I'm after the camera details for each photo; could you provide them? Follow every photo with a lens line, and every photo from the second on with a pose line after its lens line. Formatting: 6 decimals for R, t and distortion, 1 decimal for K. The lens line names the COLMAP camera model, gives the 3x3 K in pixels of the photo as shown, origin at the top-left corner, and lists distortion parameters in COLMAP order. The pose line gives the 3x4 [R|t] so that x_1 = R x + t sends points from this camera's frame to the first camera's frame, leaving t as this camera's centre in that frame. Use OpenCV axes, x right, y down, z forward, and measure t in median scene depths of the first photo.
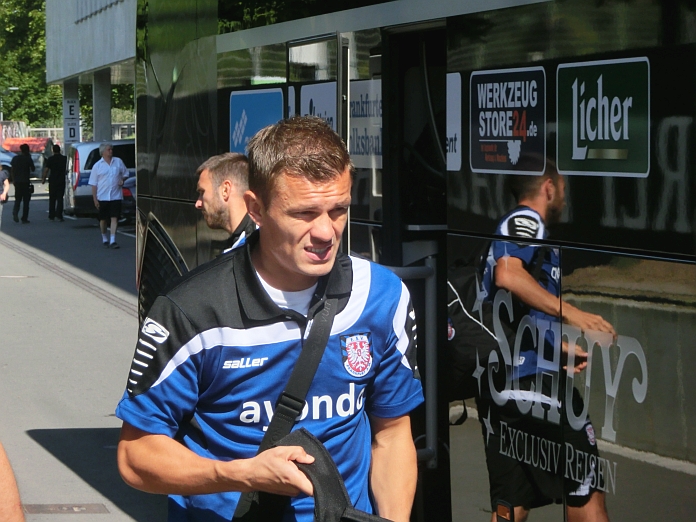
lens RADIAL K [[3069.3, 0, 348.0], [0, 3069.3, 261.0], [0, 0, 1]] dist [-0.490892, 0.000000]
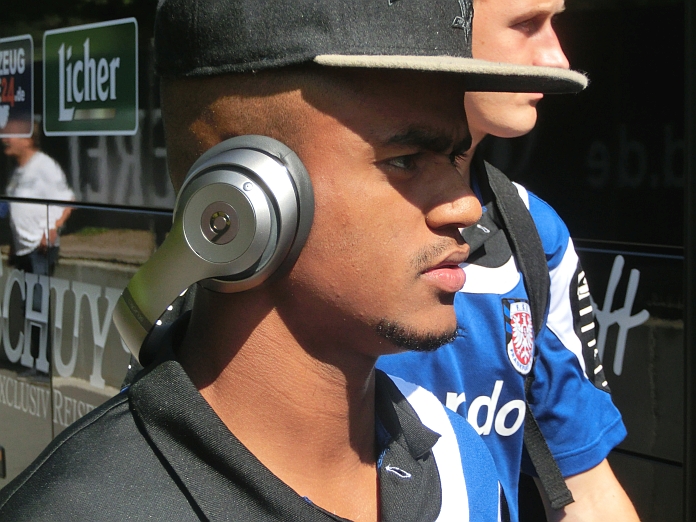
lens RADIAL K [[2231.8, 0, 347.9], [0, 2231.8, 261.4], [0, 0, 1]] dist [-0.043164, 0.000000]
pose [[0.977549, -0.007468, 0.210576, 0.008461], [0.005132, 0.999919, 0.011640, 0.006641], [-0.210645, -0.010298, 0.977508, 0.228604]]
